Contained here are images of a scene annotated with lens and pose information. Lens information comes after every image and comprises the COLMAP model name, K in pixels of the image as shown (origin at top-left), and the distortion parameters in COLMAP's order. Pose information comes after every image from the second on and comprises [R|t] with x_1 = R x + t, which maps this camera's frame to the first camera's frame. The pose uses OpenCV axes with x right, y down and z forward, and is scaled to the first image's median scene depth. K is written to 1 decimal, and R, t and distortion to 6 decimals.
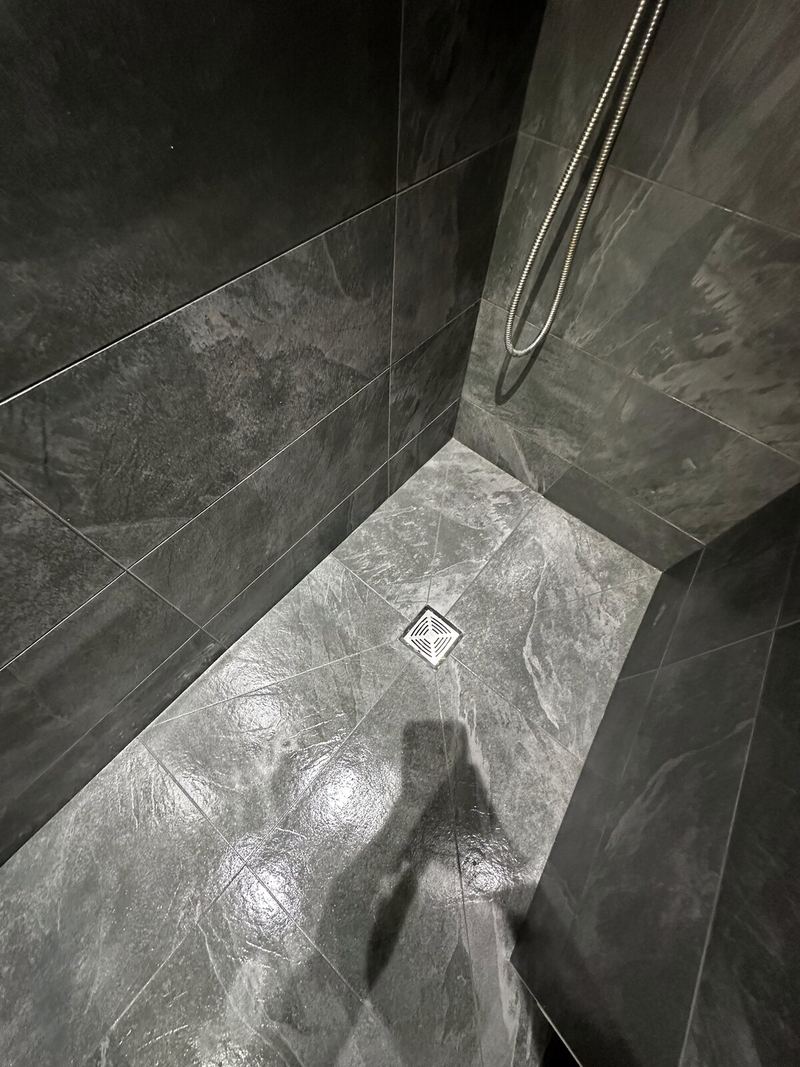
lens RADIAL K [[426.5, 0, 400.0], [0, 426.5, 533.5], [0, 0, 1]] dist [-0.001440, -0.000294]
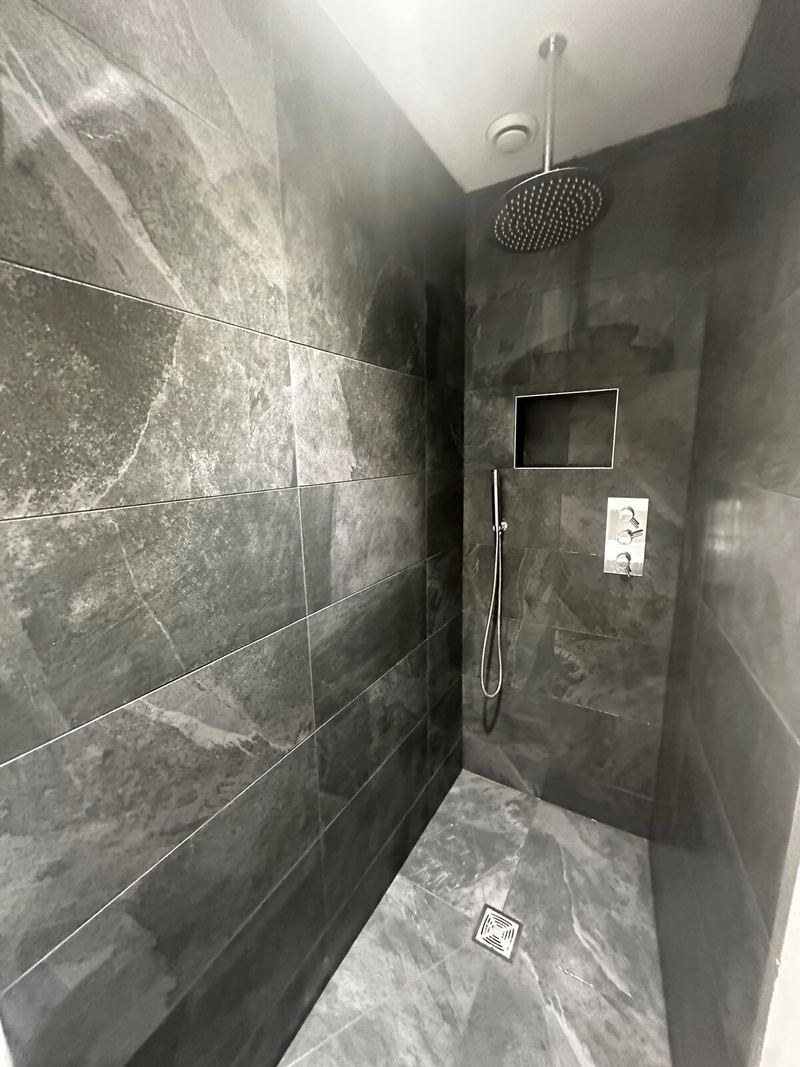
lens RADIAL K [[426.5, 0, 400.0], [0, 426.5, 533.5], [0, 0, 1]] dist [-0.001440, -0.000294]
pose [[0.985560, -0.095429, 0.139874, -0.257349], [0.168475, 0.635374, -0.753602, 0.387143], [-0.016957, 0.766285, 0.642277, -0.618399]]
